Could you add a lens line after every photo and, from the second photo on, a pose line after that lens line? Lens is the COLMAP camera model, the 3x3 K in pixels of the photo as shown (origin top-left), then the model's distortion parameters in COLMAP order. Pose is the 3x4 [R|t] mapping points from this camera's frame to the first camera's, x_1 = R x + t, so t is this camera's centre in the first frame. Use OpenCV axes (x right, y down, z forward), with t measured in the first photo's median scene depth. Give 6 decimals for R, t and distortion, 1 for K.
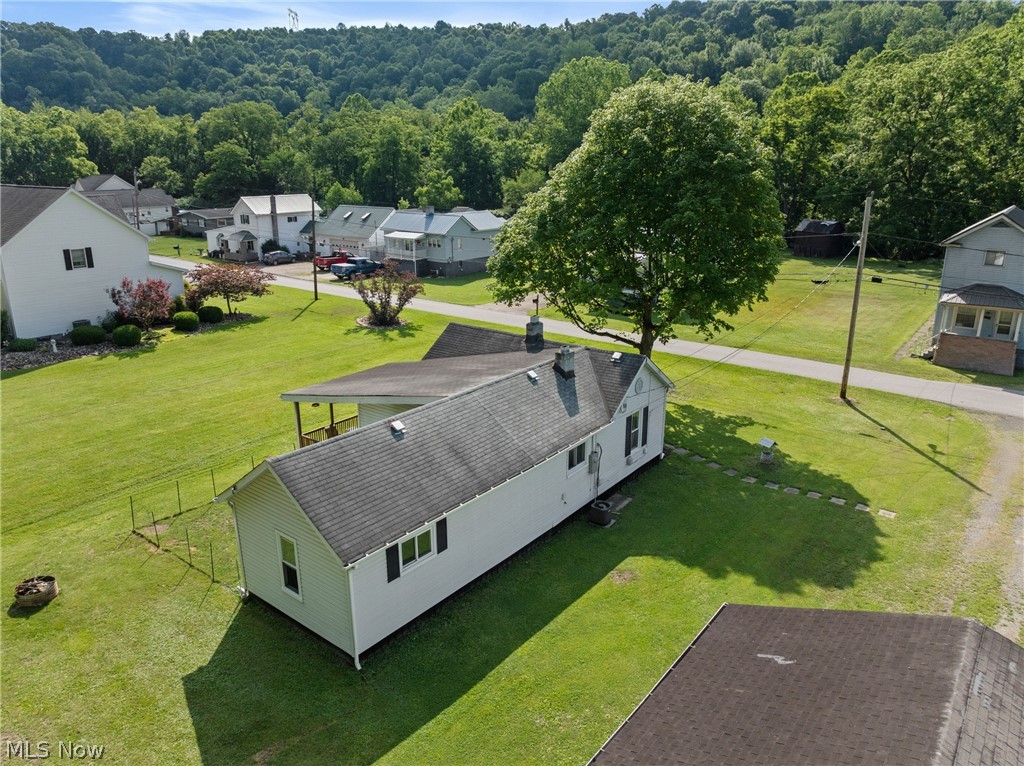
lens RADIAL K [[718.2, 0, 512.5], [0, 718.2, 382.1], [0, 0, 1]] dist [-0.037292, -0.001039]
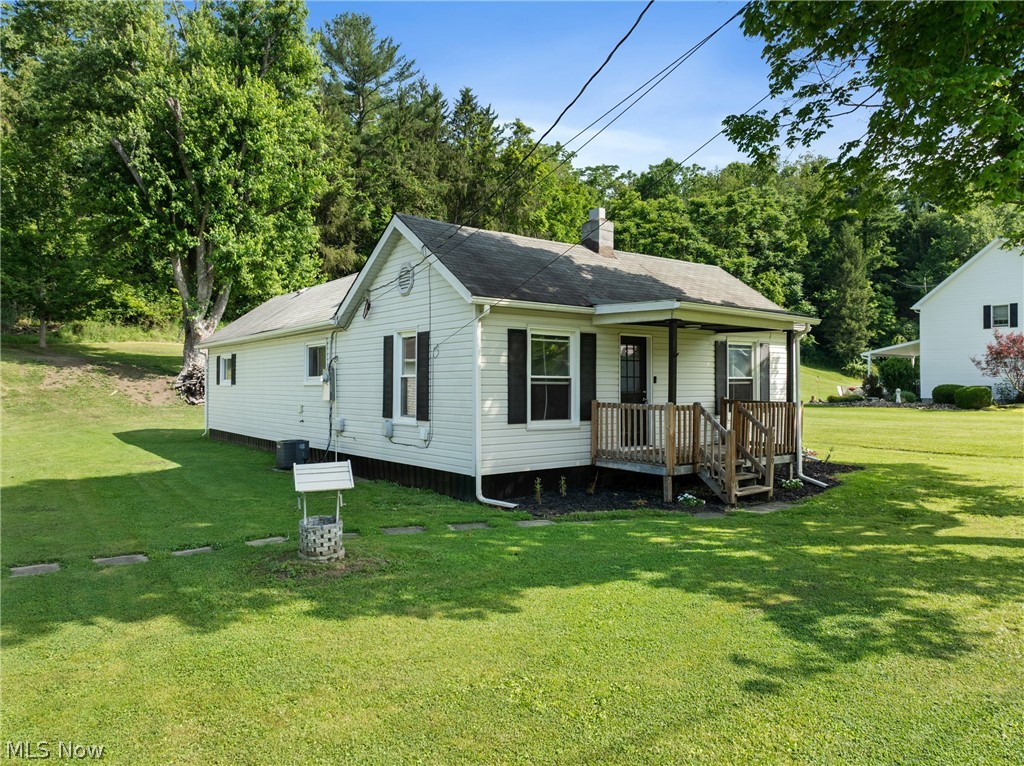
lens RADIAL K [[718.2, 0, 514.1], [0, 718.2, 382.5], [0, 0, 1]] dist [-0.037292, -0.001039]
pose [[-0.247988, 0.000699, -0.968763, 0.491279], [-0.290626, 0.953886, 0.075084, 0.012216], [0.924142, 0.300168, -0.236349, 0.937602]]
